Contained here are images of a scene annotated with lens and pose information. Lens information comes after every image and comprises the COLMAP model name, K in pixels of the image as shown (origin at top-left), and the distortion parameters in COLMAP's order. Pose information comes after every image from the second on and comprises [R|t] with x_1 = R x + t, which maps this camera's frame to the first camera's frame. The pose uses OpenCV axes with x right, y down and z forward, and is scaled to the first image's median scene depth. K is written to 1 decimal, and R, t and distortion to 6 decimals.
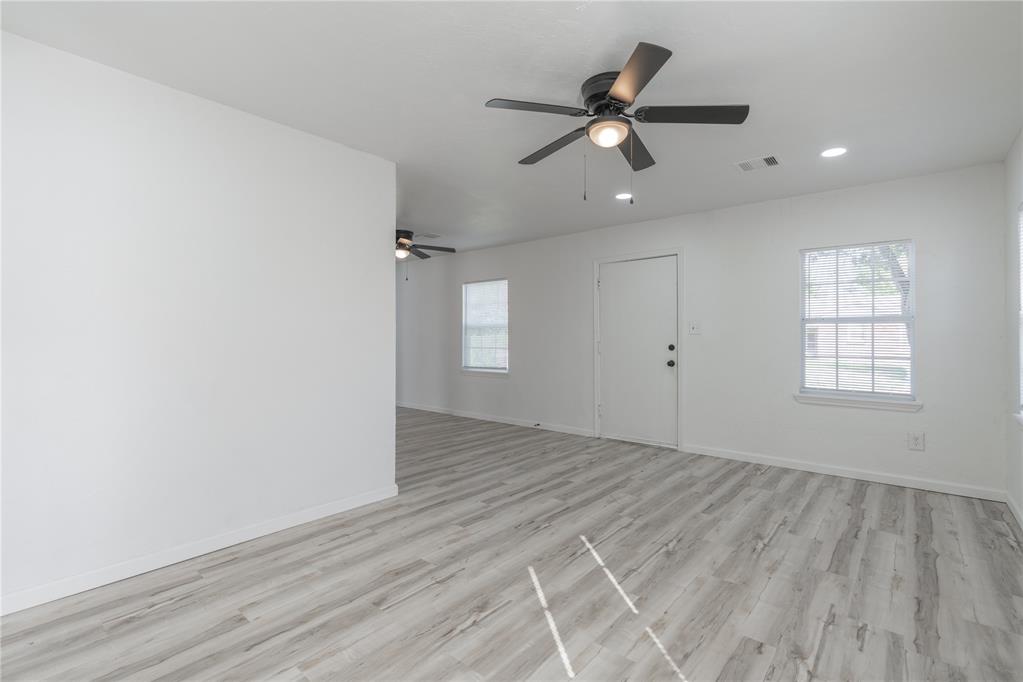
lens RADIAL K [[459.7, 0, 502.1], [0, 459.7, 337.2], [0, 0, 1]] dist [-0.001445, 0.000435]
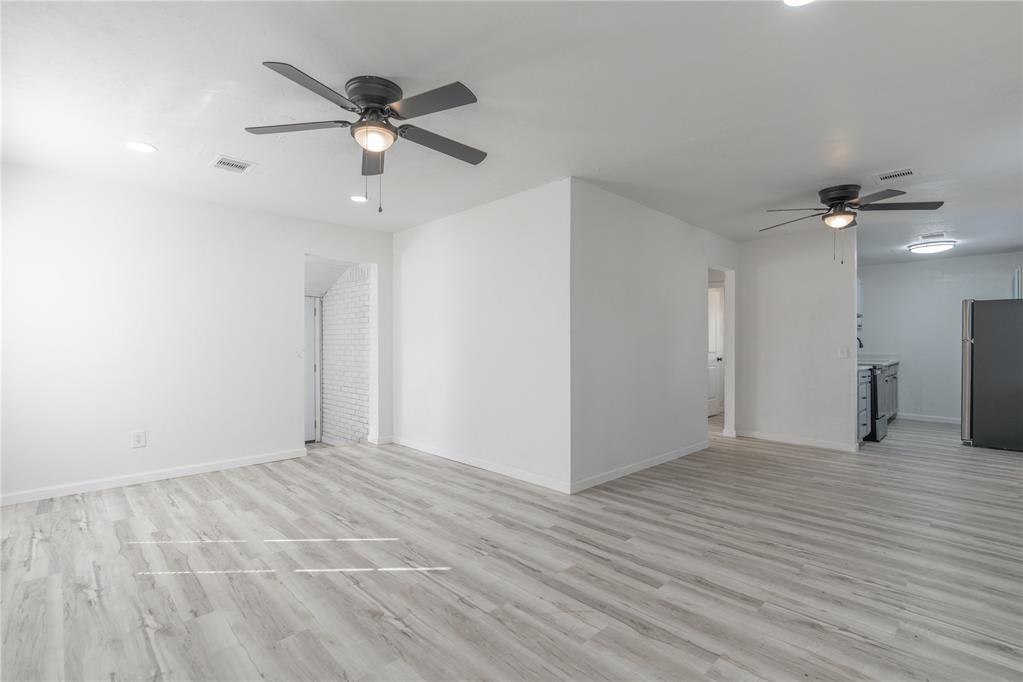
lens RADIAL K [[459.7, 0, 508.5], [0, 459.7, 339.9], [0, 0, 1]] dist [-0.001445, 0.000435]
pose [[-0.067789, -0.013150, -0.997613, 1.051005], [-0.000249, 0.999913, -0.013163, 0.006695], [0.997700, -0.000644, -0.067787, 1.177191]]
